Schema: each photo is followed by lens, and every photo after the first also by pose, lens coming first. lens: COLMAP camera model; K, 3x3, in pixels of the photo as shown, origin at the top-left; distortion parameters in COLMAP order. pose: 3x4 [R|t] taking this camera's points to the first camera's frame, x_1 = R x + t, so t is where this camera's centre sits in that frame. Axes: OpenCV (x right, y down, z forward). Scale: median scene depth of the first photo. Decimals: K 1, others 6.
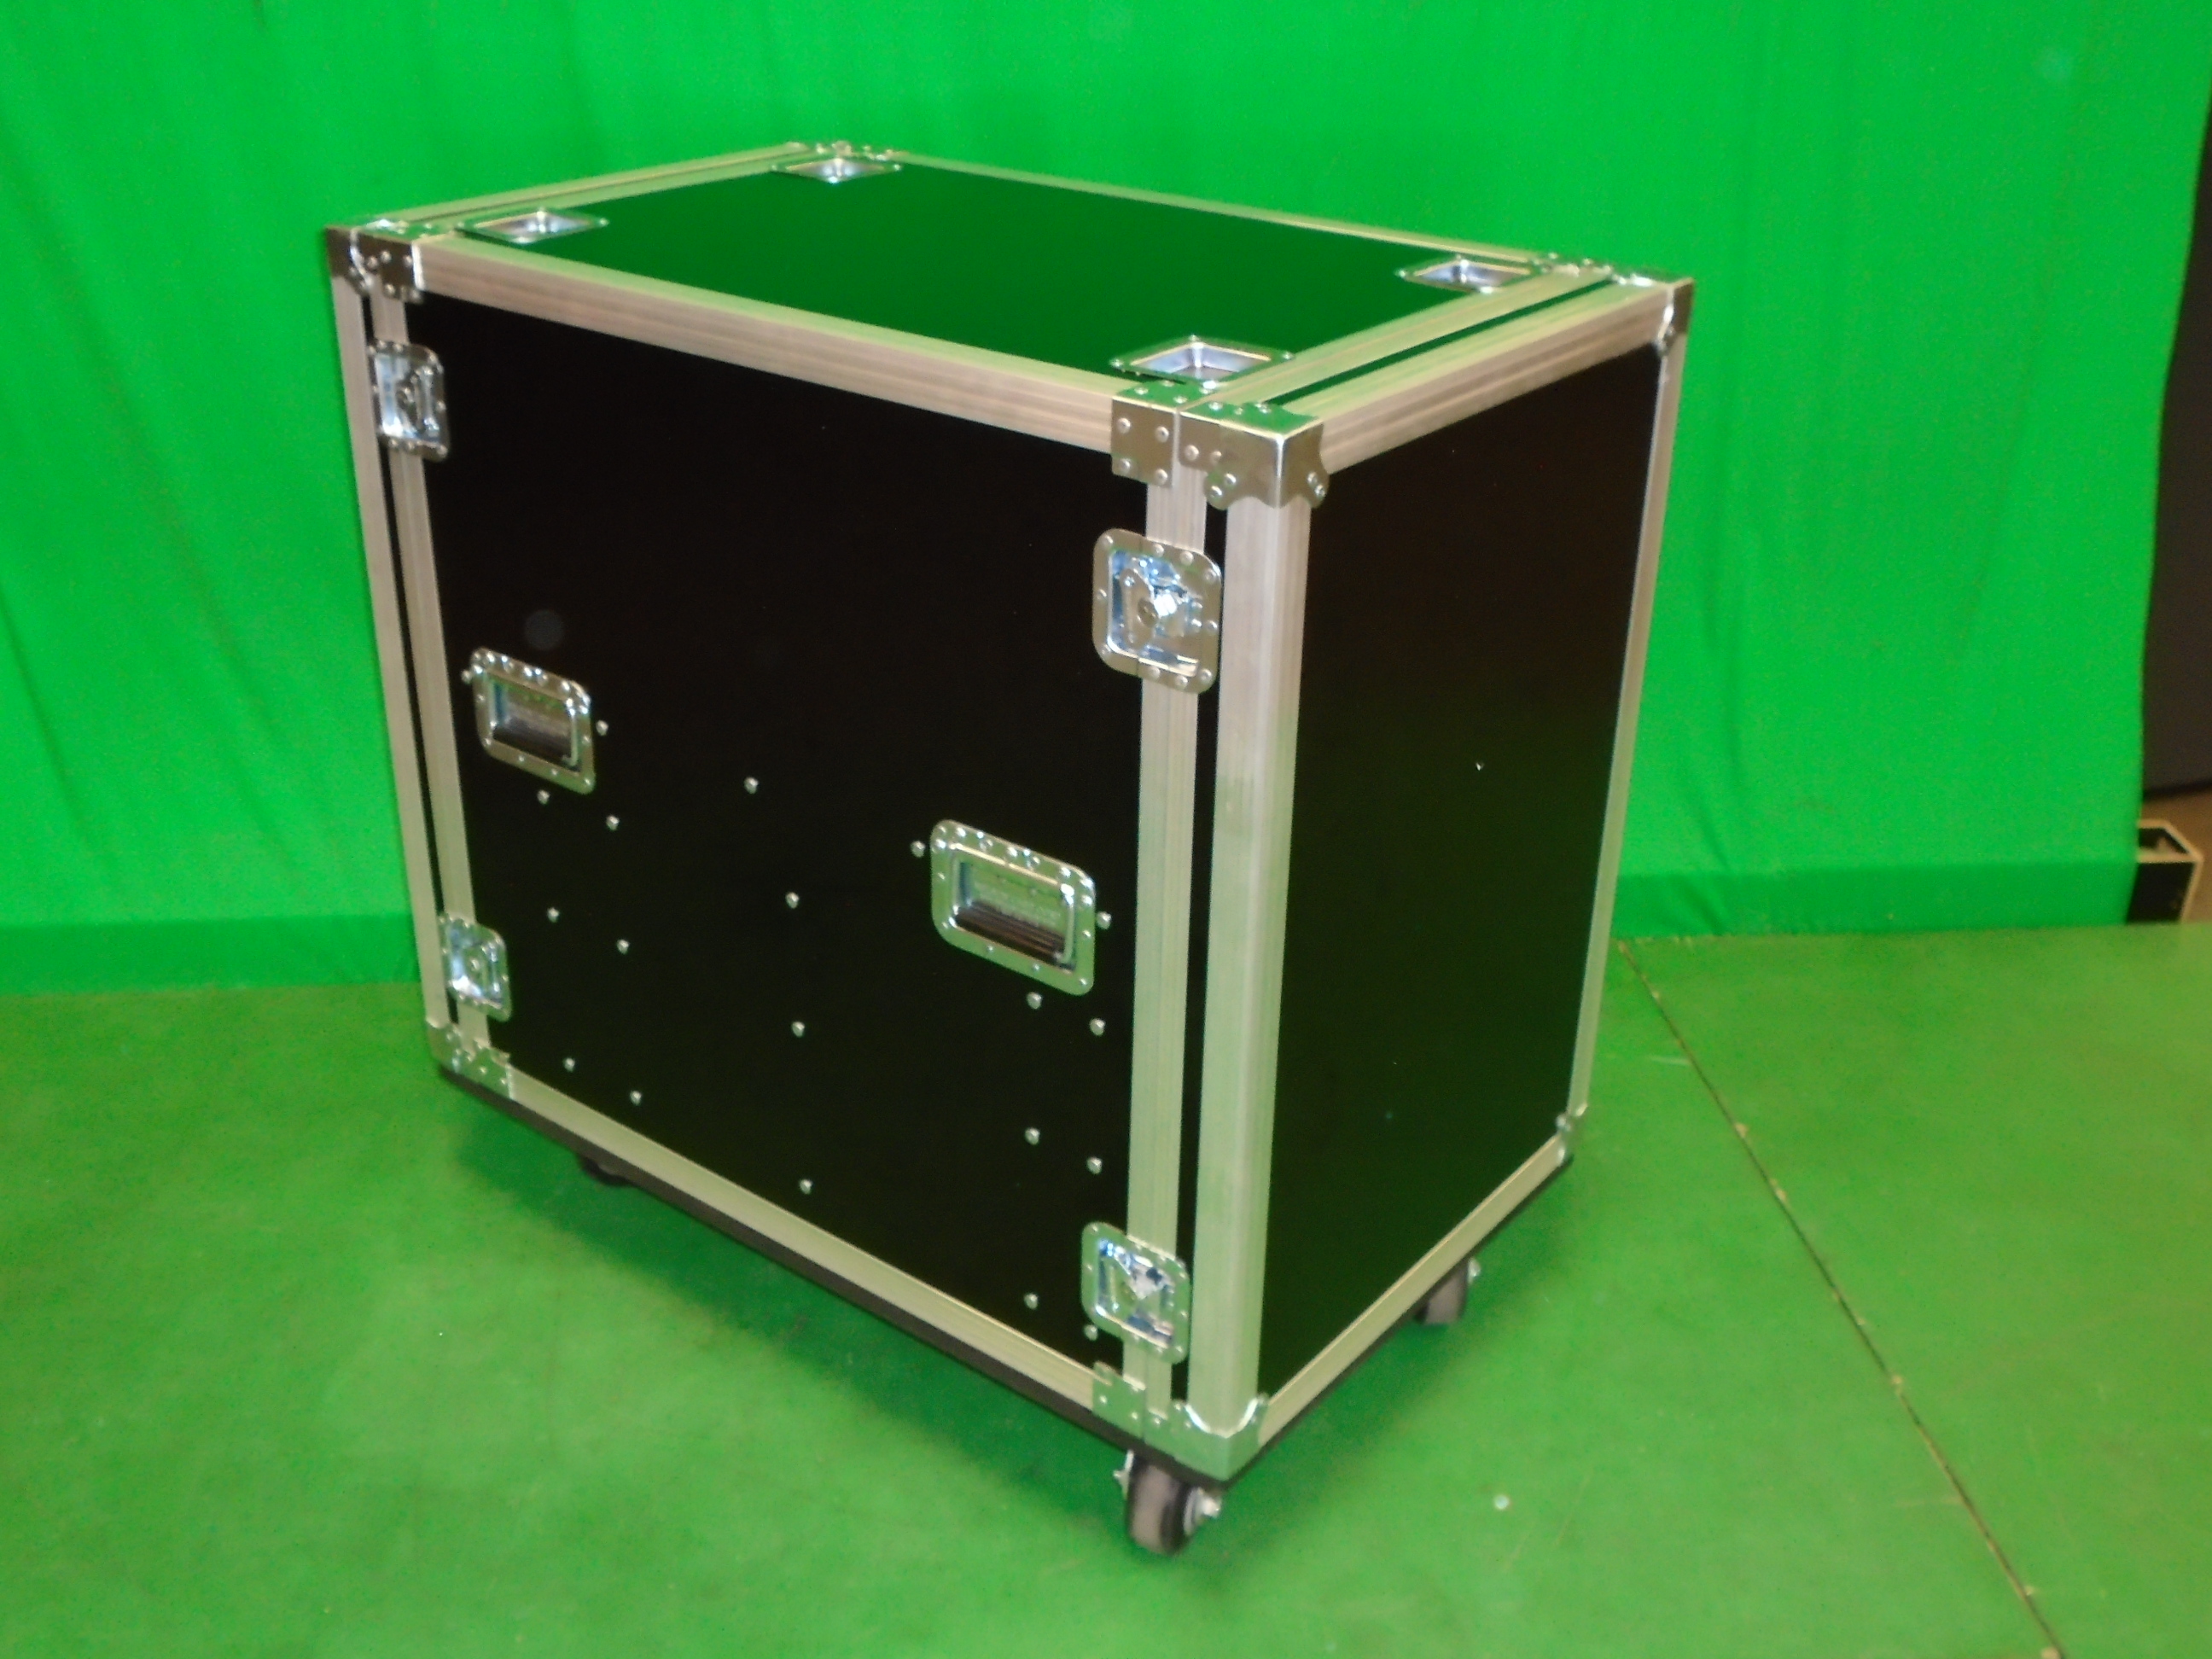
lens RADIAL K [[2280.5, 0, 1091.2], [0, 2280.5, 816.9], [0, 0, 1]] dist [-0.004134, 0.000000]
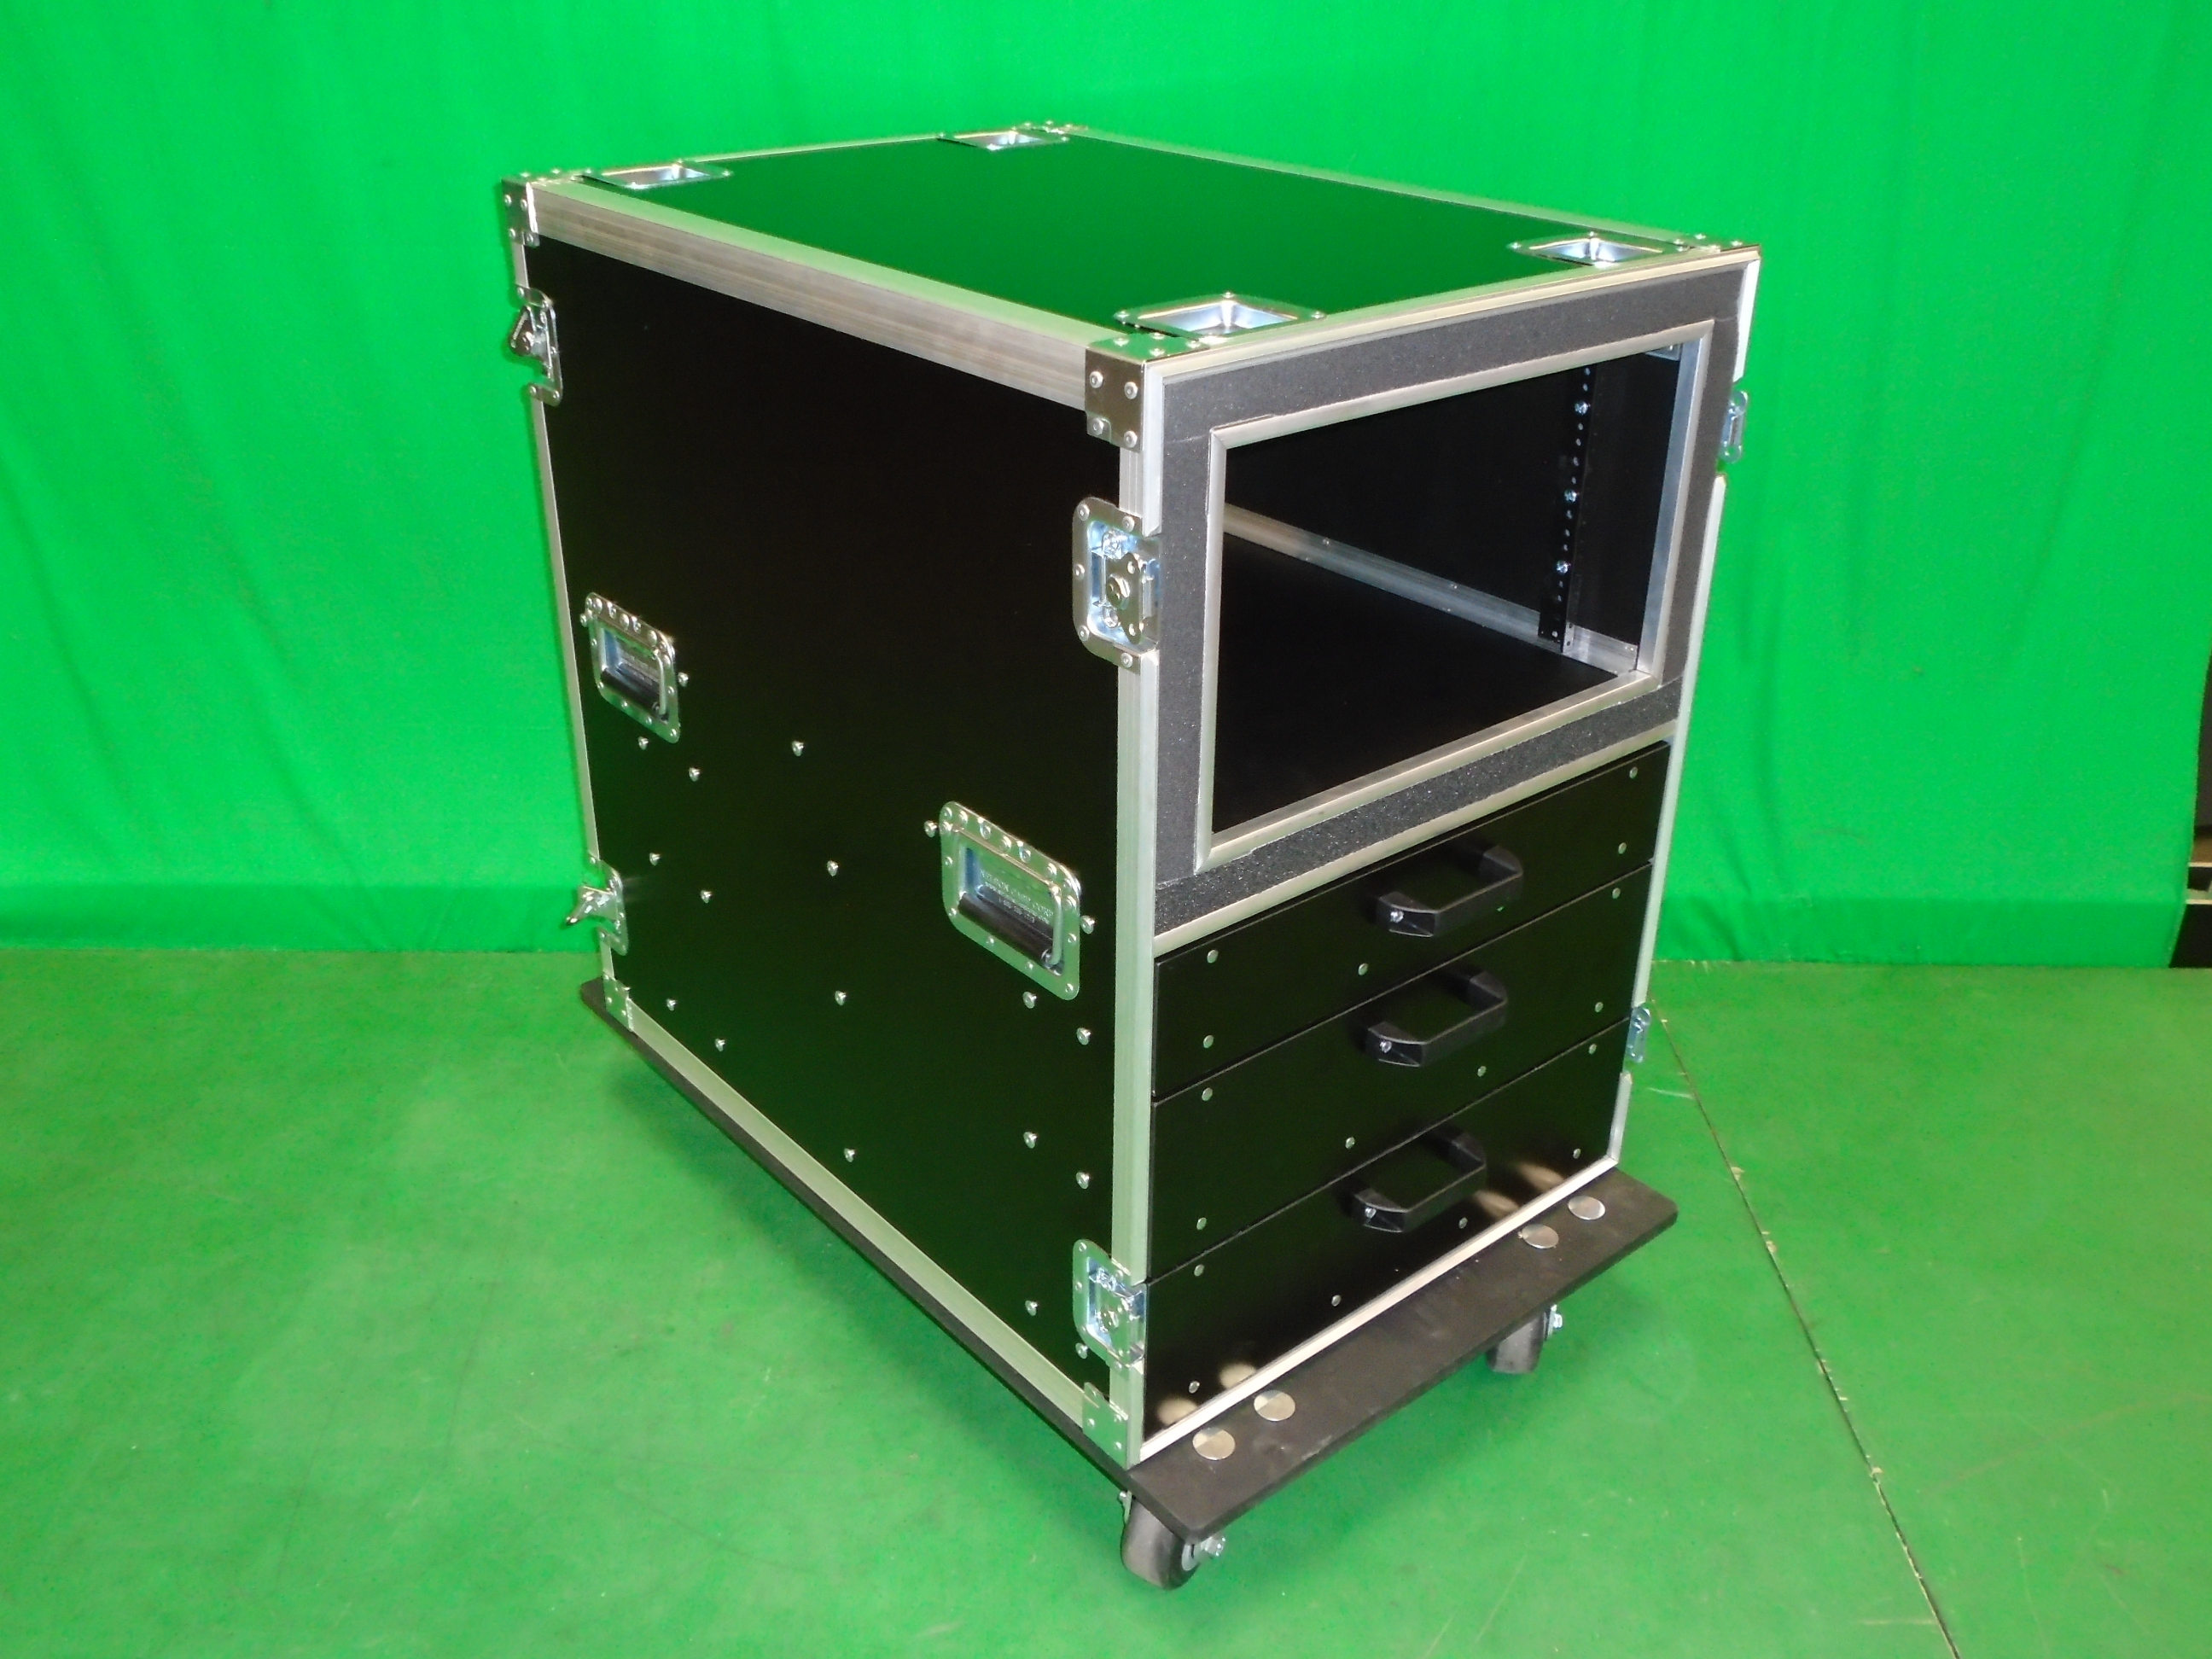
lens RADIAL K [[1955.9, 0, 1109.4], [0, 1955.9, 808.0], [0, 0, 1]] dist [0.011782, -0.035621]
pose [[0.979379, 0.085670, -0.182966, 0.139778], [-0.083363, 0.996313, 0.020279, -0.016707], [0.184029, -0.004609, 0.982910, 0.200122]]
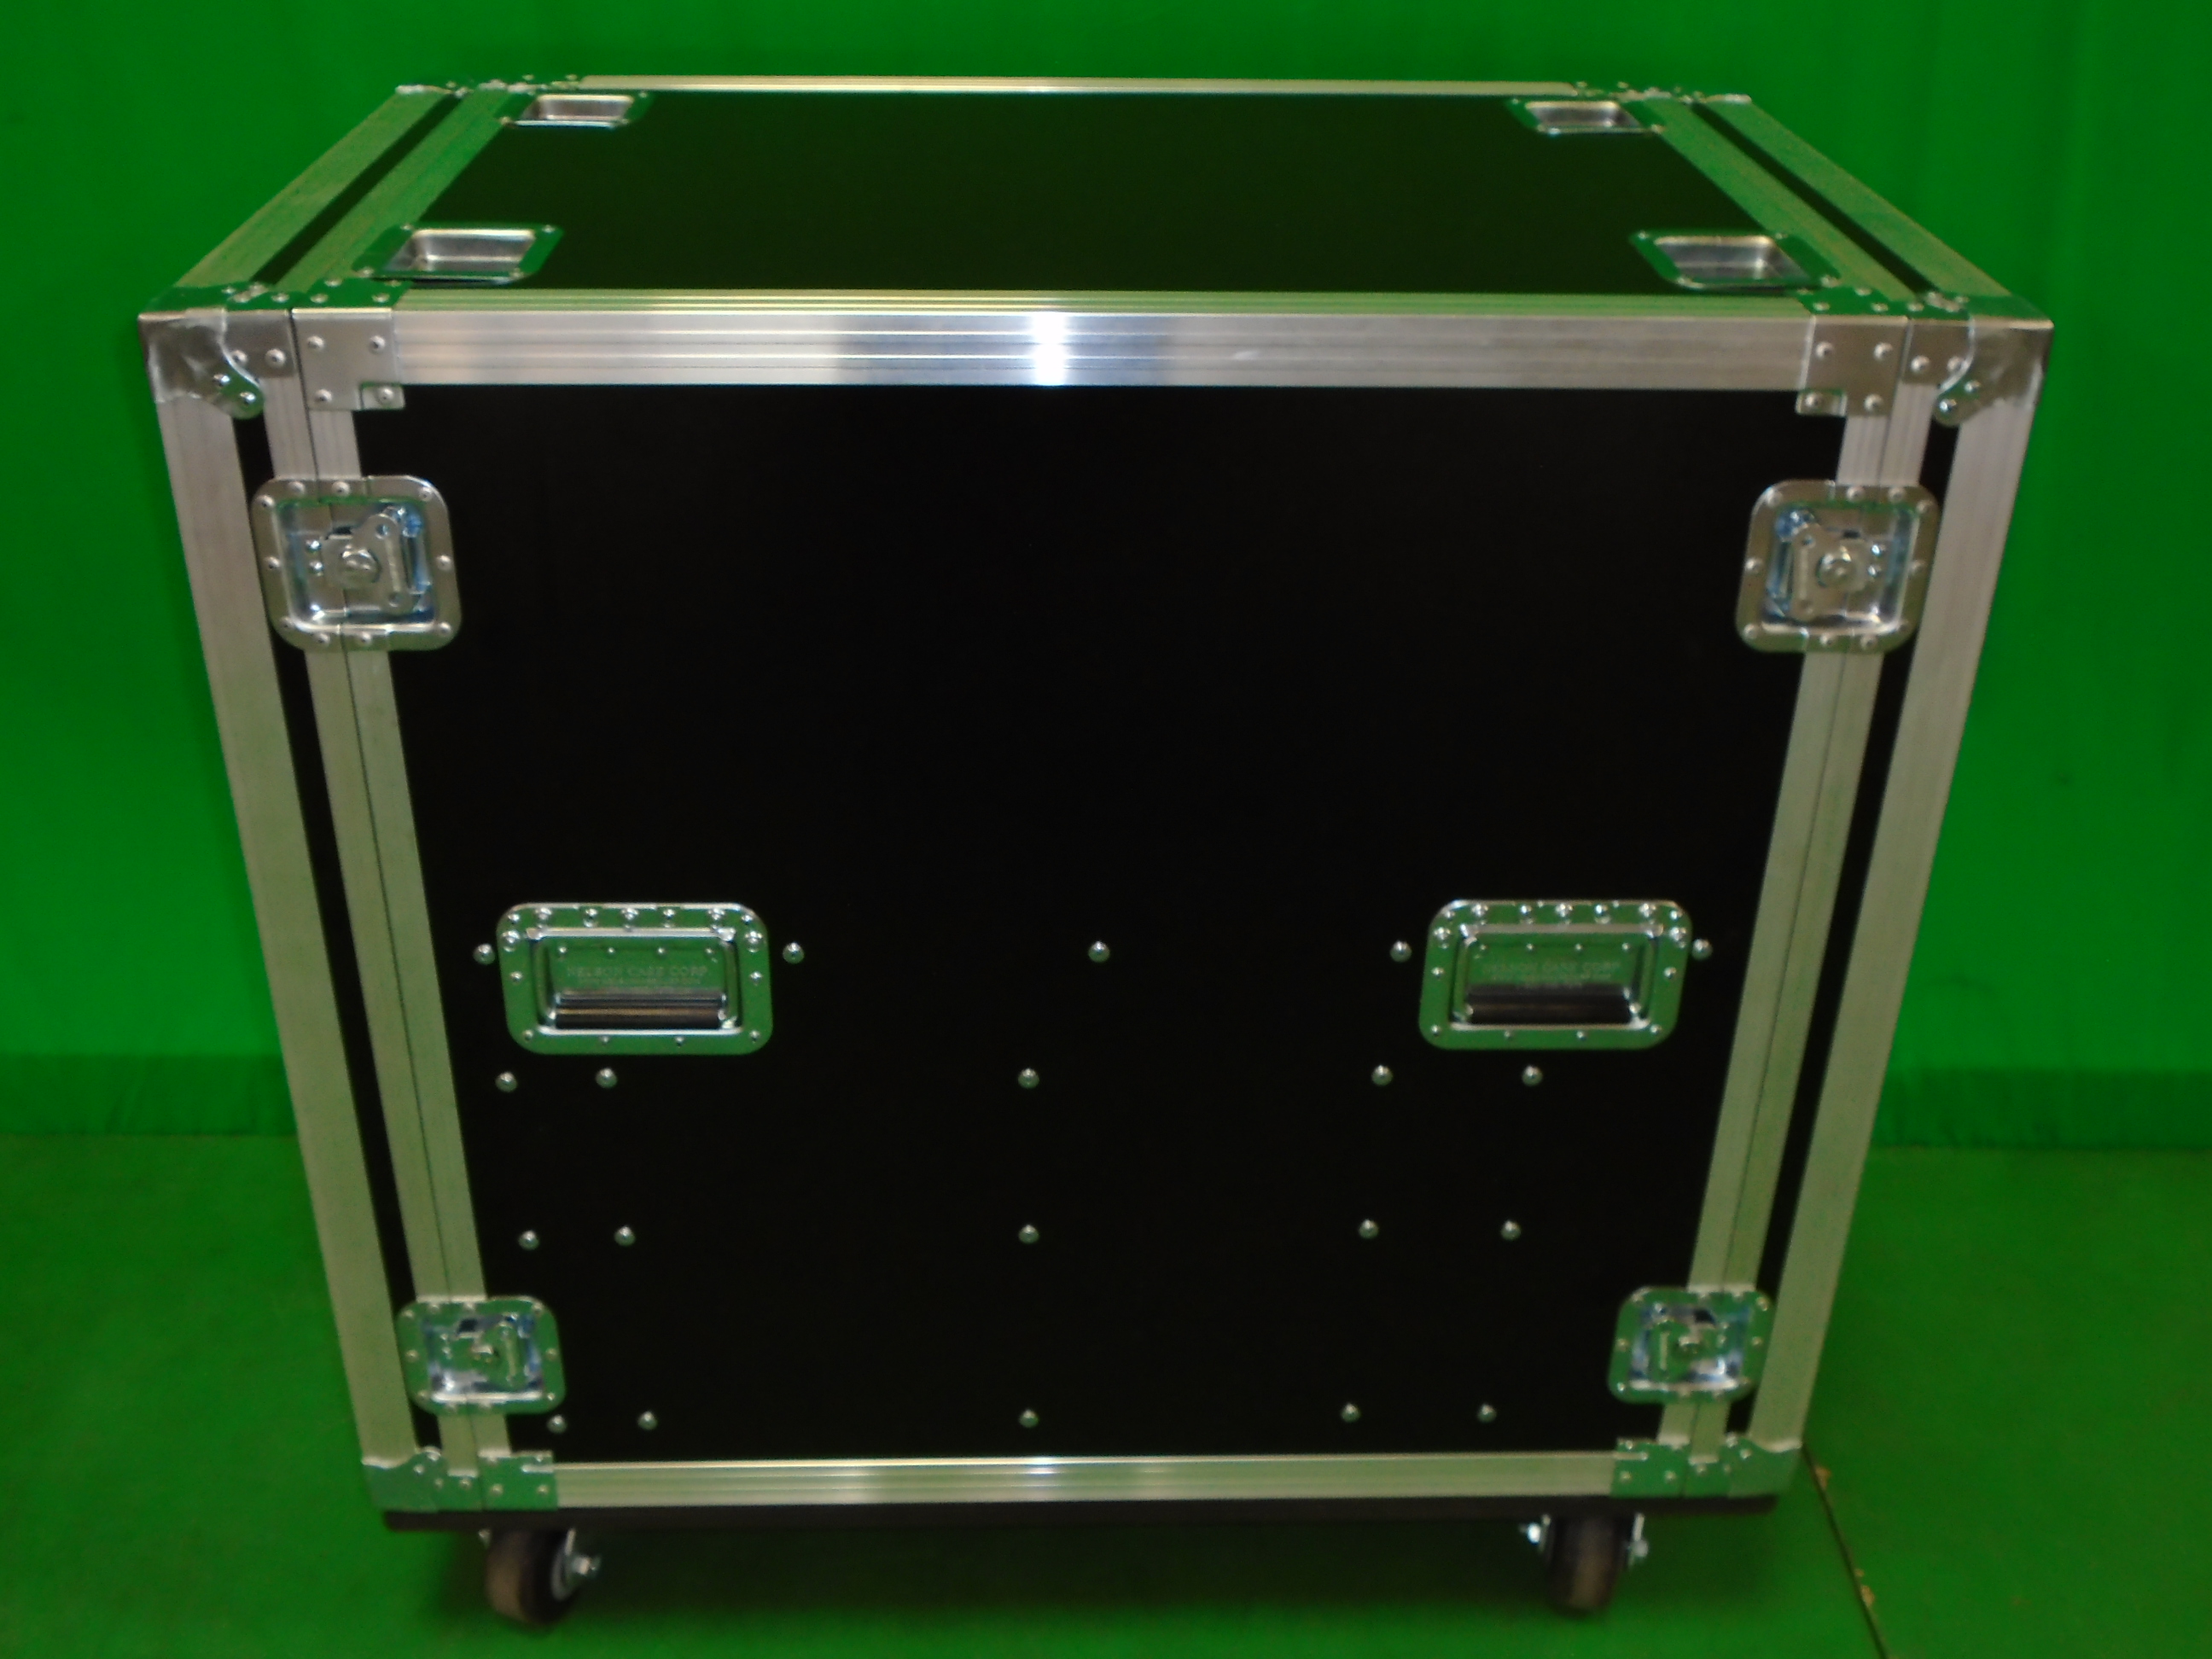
lens RADIAL K [[2280.5, 0, 1119.3], [0, 2280.5, 836.5], [0, 0, 1]] dist [-0.004134, 0.000000]
pose [[0.767170, -0.318746, 0.556643, -0.544410], [0.272490, 0.947548, 0.167038, -0.170802], [-0.580689, 0.023533, 0.813785, 0.402204]]
